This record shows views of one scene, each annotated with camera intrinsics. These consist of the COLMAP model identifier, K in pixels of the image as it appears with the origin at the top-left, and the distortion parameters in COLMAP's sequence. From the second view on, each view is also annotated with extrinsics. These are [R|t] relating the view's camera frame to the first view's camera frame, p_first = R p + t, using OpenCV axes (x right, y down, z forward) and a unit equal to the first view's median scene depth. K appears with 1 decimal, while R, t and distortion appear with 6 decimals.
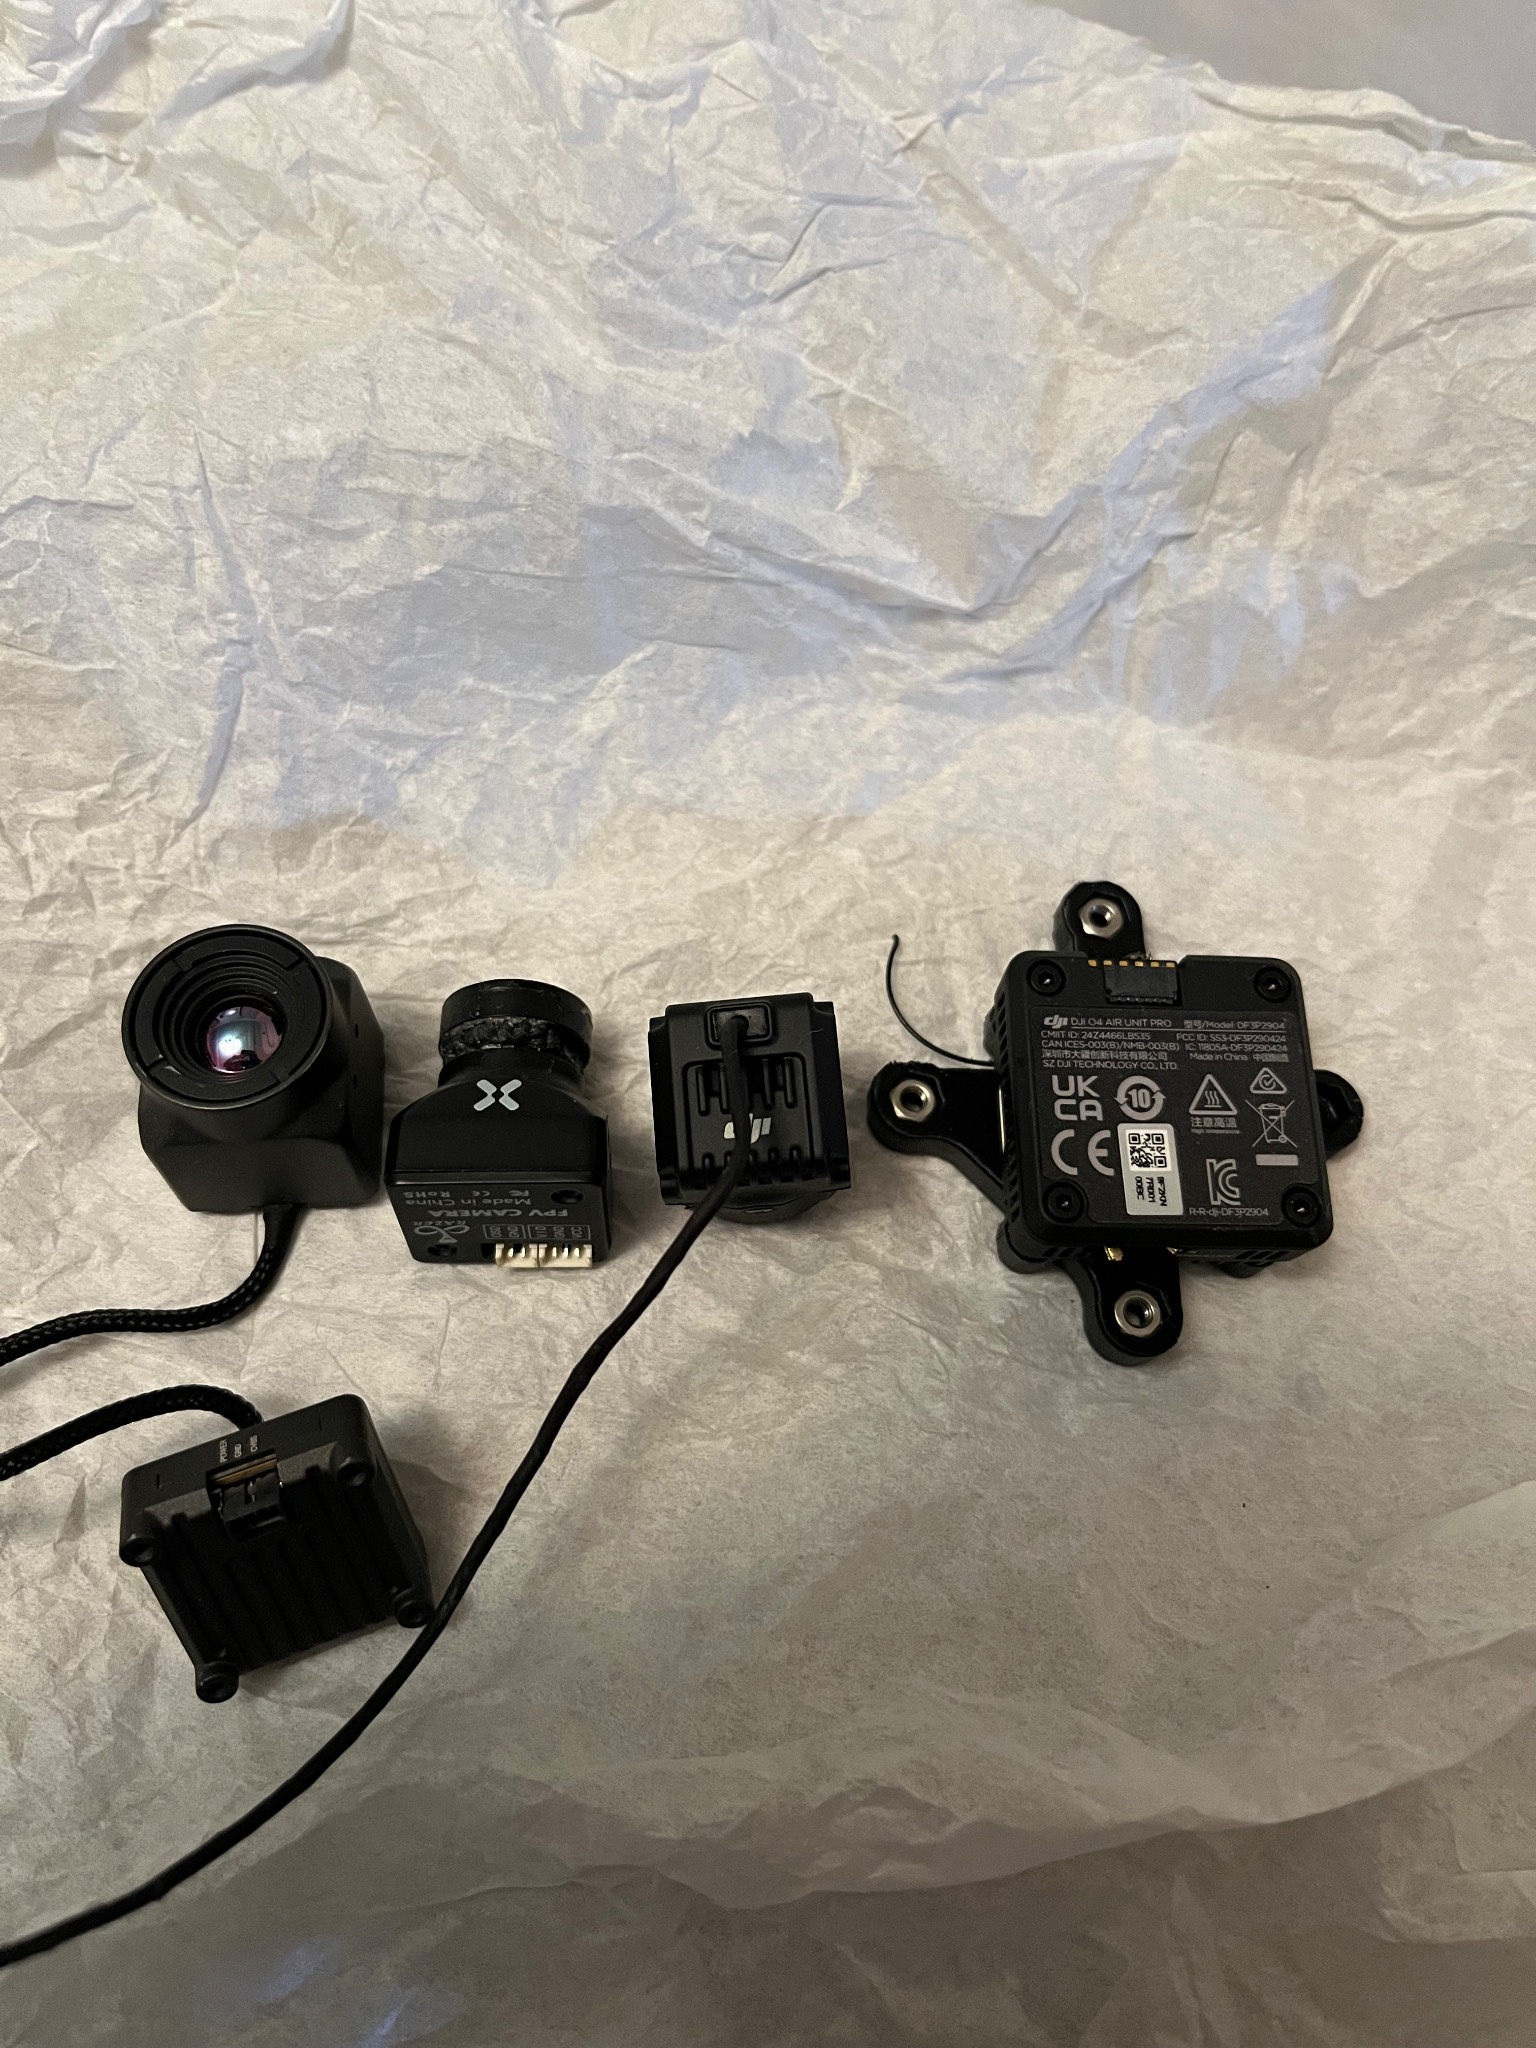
lens RADIAL K [[1616.6, 0, 768.0], [0, 1616.6, 1024.0], [0, 0, 1]] dist [0.062298, -0.177007]
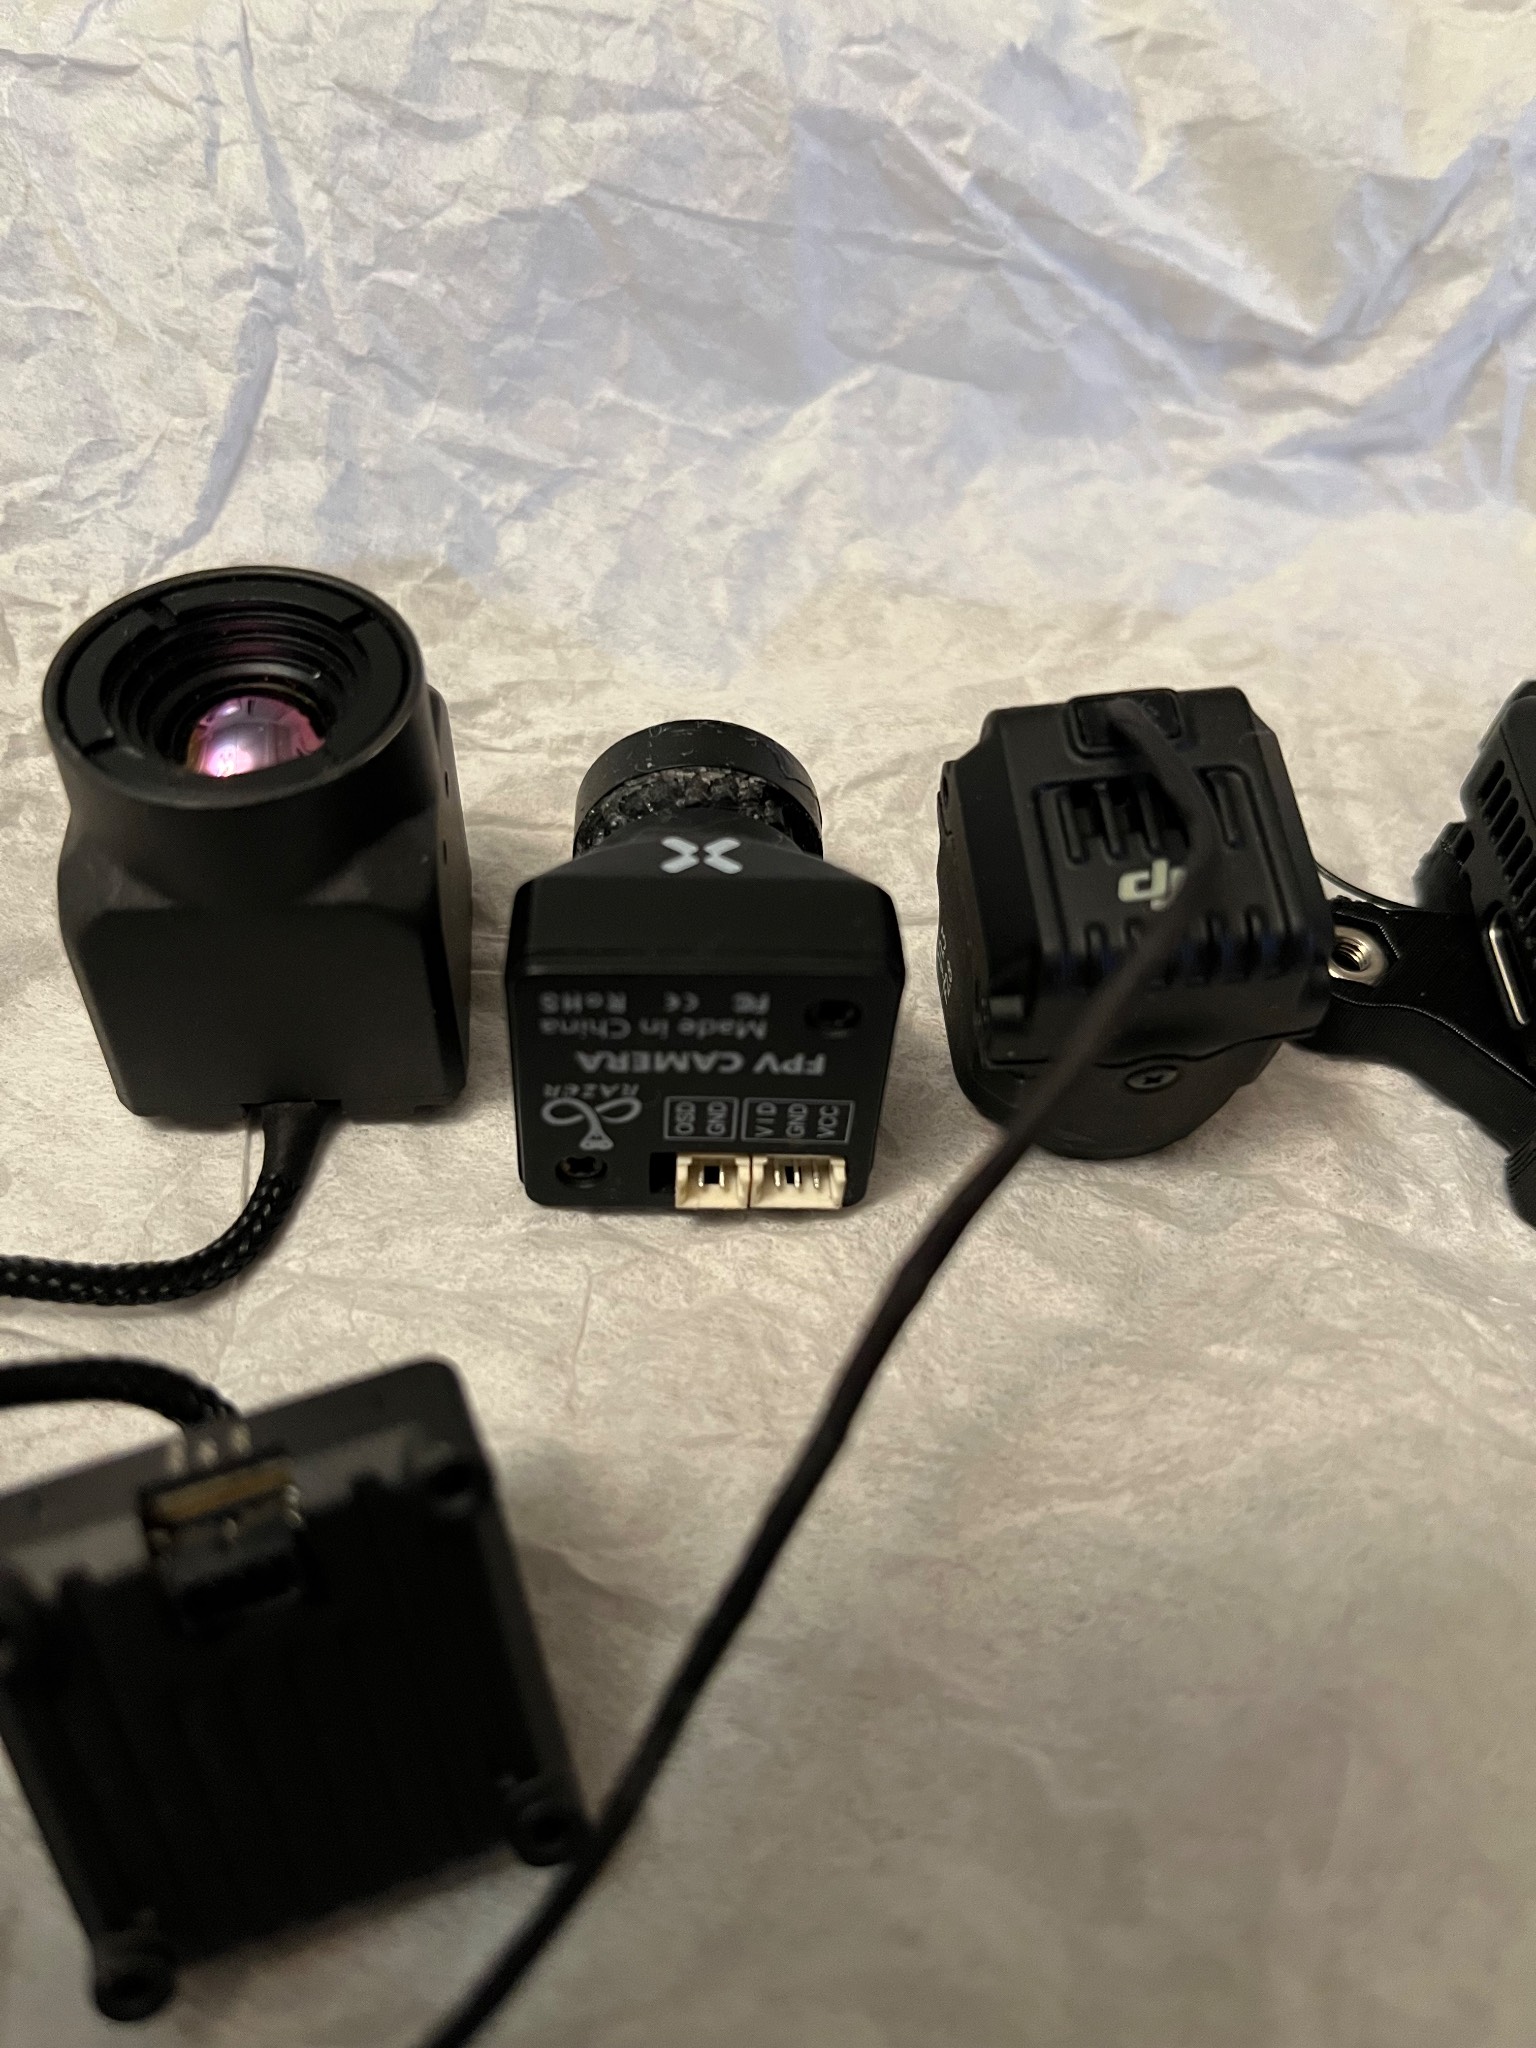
lens RADIAL K [[1661.0, 0, 774.9], [0, 1661.0, 1020.6], [0, 0, 1]] dist [-0.009468, -0.008905]
pose [[0.999587, -0.004192, 0.028433, -0.141323], [0.010493, 0.974241, -0.225267, 0.206761], [-0.026756, 0.225472, 0.973882, 0.401827]]
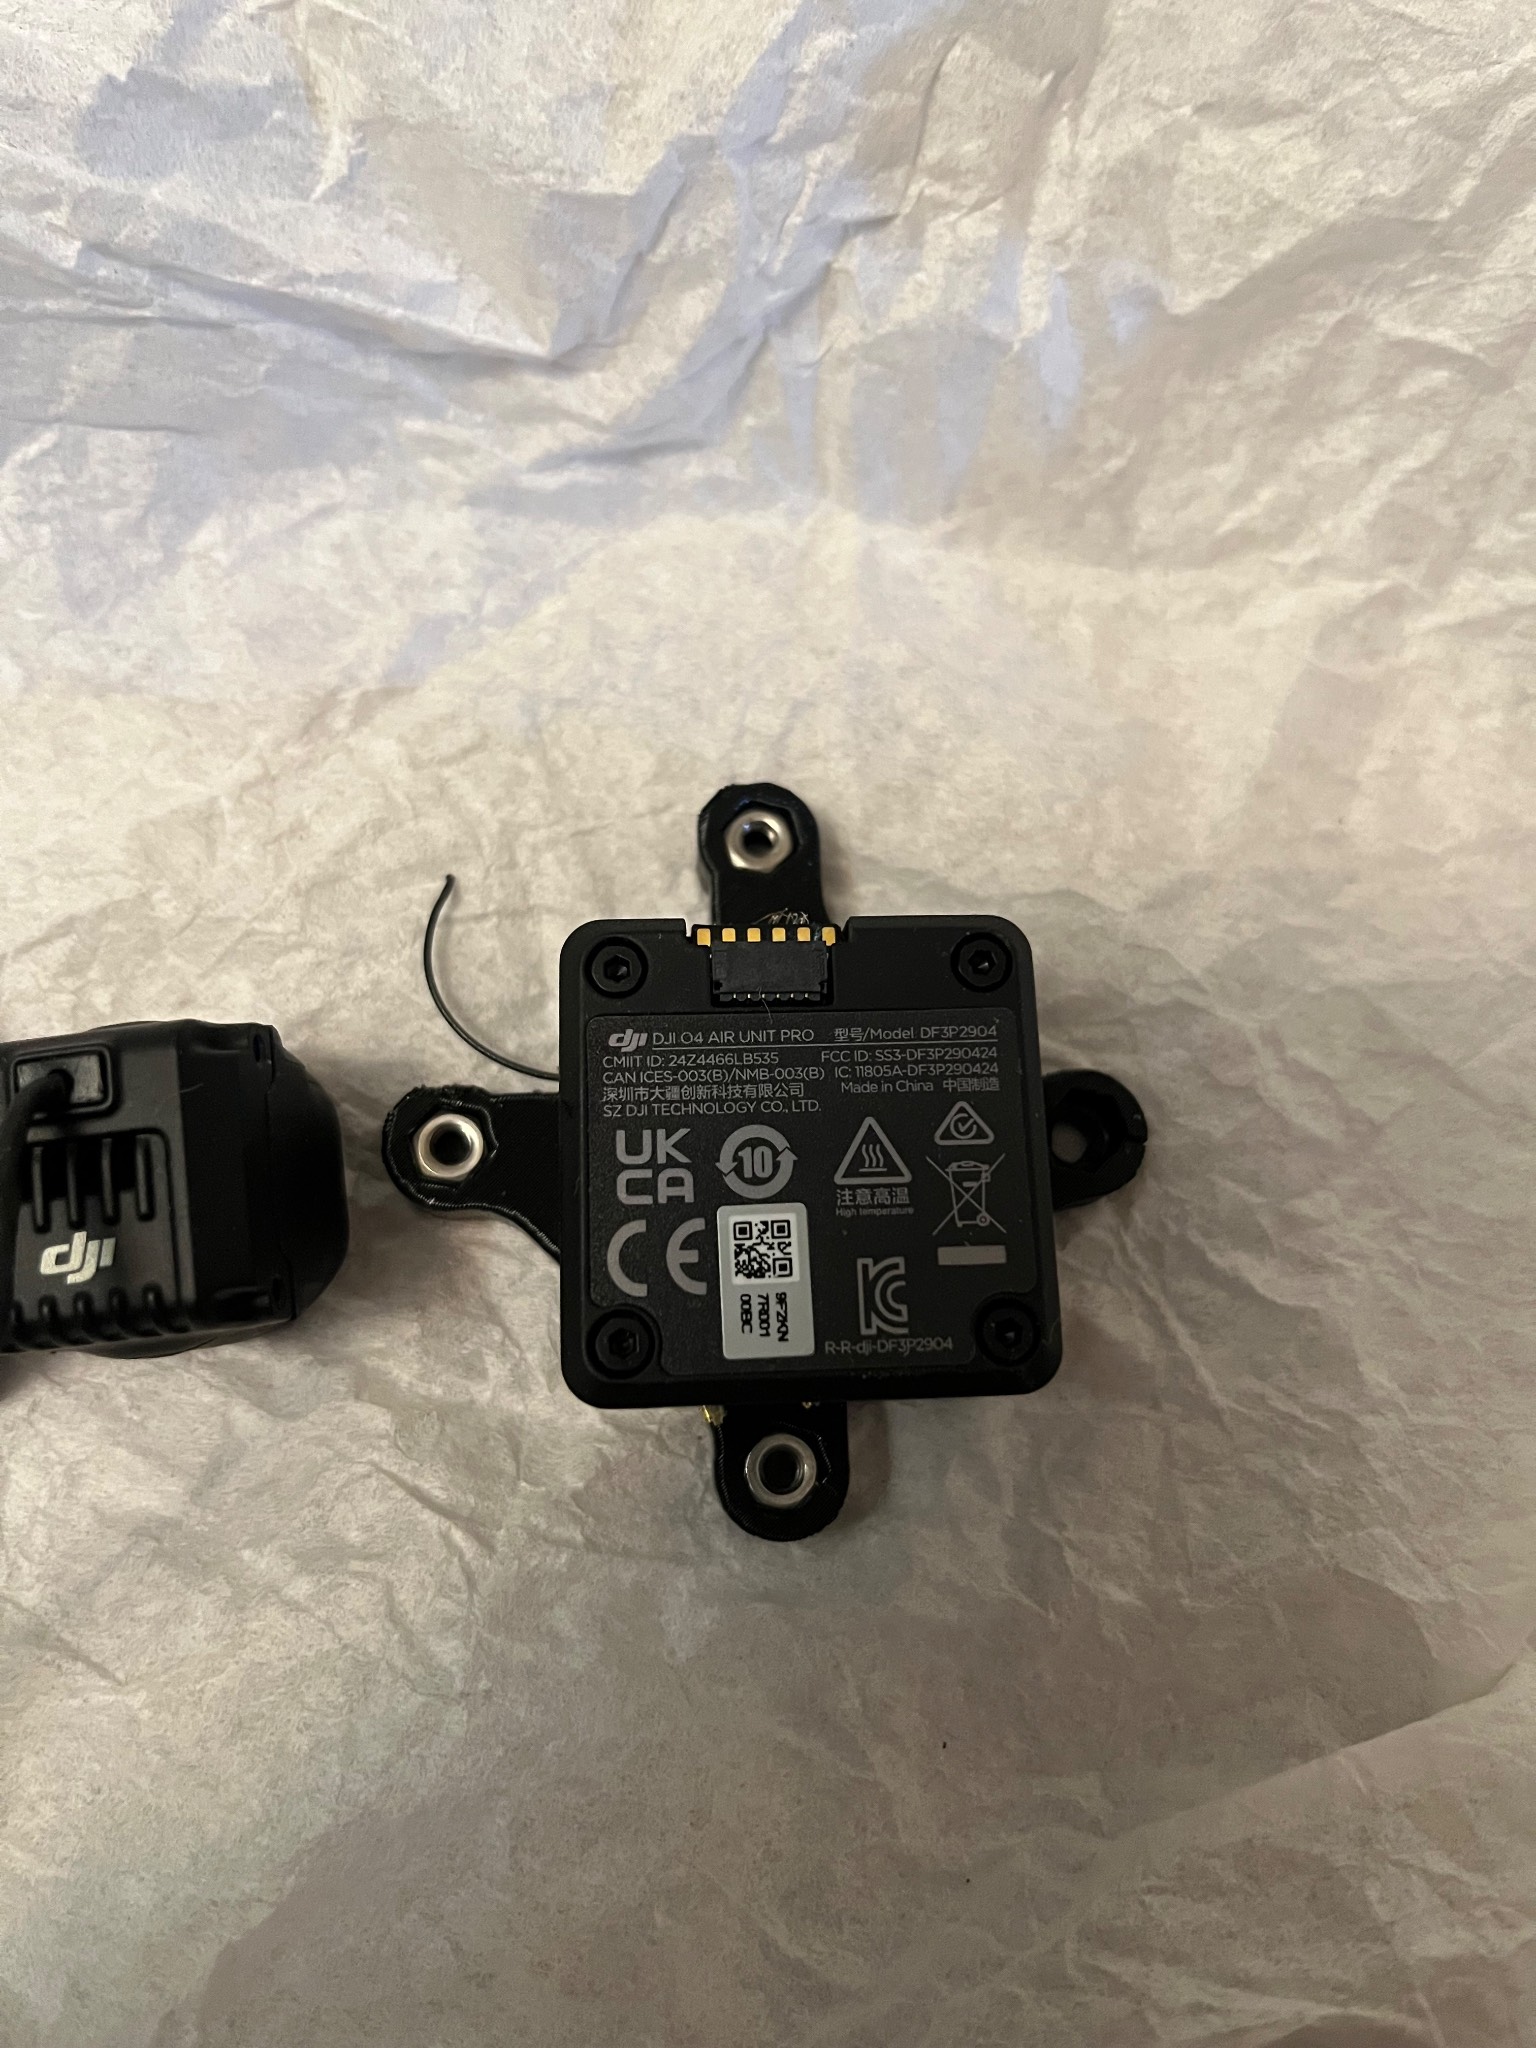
lens RADIAL K [[1661.0, 0, 774.9], [0, 1661.0, 1020.6], [0, 0, 1]] dist [-0.009468, -0.008905]
pose [[0.999454, -0.031913, -0.008540, 0.225615], [0.032773, 0.990360, 0.134584, -0.087260], [0.004163, -0.134790, 0.990865, 0.344284]]
